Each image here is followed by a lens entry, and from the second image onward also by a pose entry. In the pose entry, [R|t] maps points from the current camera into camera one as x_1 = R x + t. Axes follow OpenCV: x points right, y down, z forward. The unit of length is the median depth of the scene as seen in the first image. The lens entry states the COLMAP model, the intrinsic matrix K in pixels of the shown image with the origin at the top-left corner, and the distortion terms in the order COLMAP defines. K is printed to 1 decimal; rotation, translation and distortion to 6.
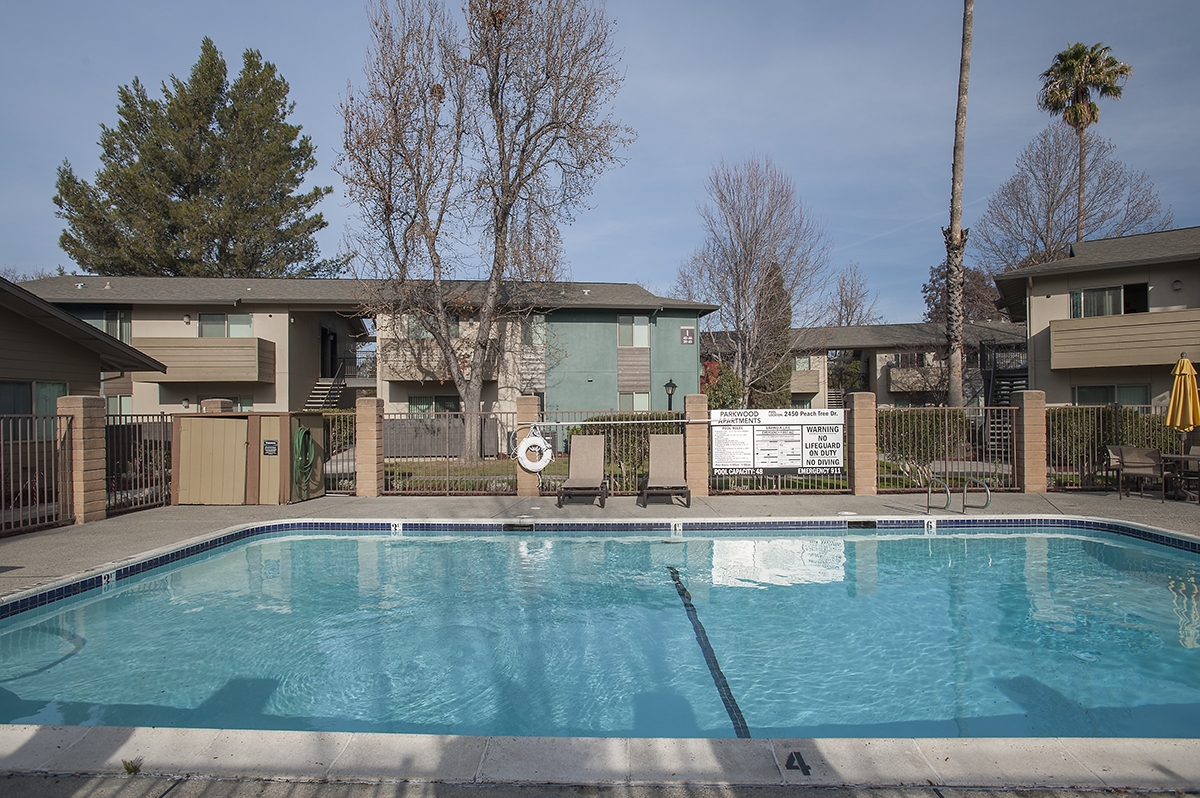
lens RADIAL K [[645.3, 0, 600.0], [0, 645.3, 399.0], [0, 0, 1]] dist [-0.053345, 0.000545]
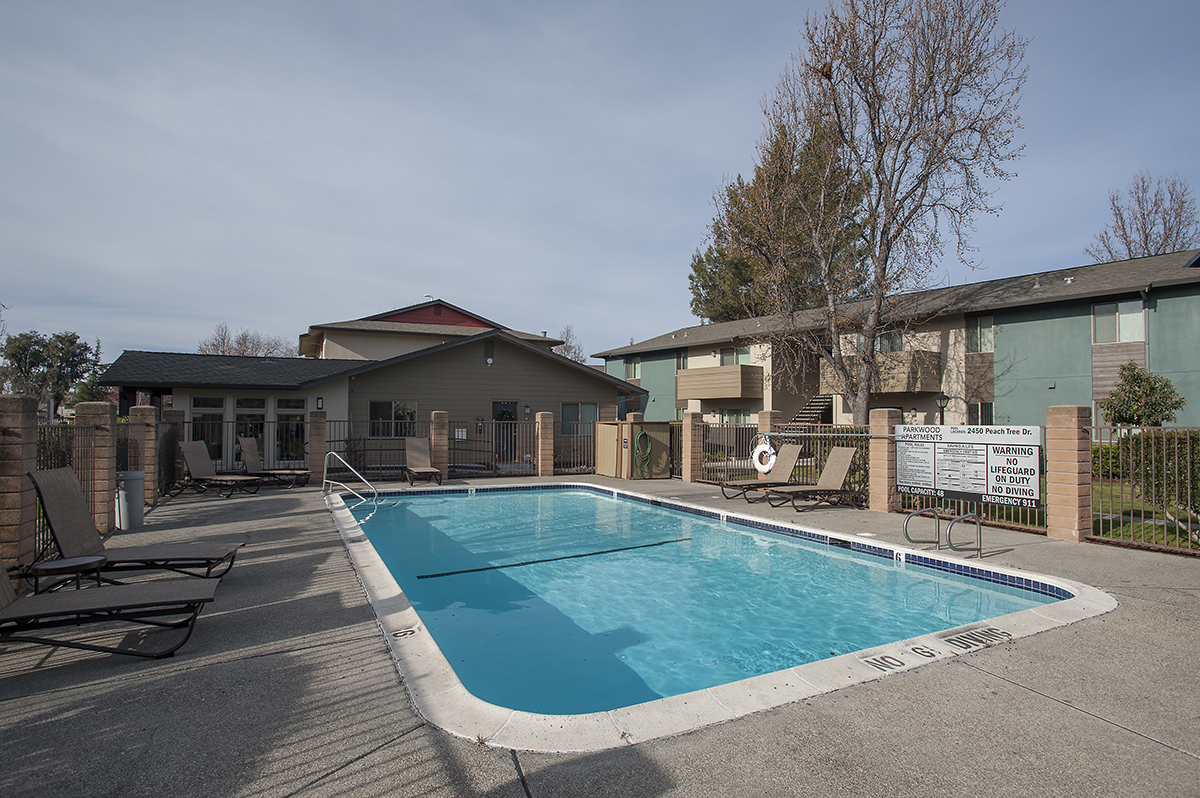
lens RADIAL K [[648.9, 0, 600.0], [0, 648.9, 399.0], [0, 0, 1]] dist [0.000077, 0.000016]
pose [[0.482796, -0.017000, -0.875568, 0.820385], [0.008058, 0.999855, -0.014970, -0.010734], [0.875696, 0.000172, 0.482863, 0.136638]]
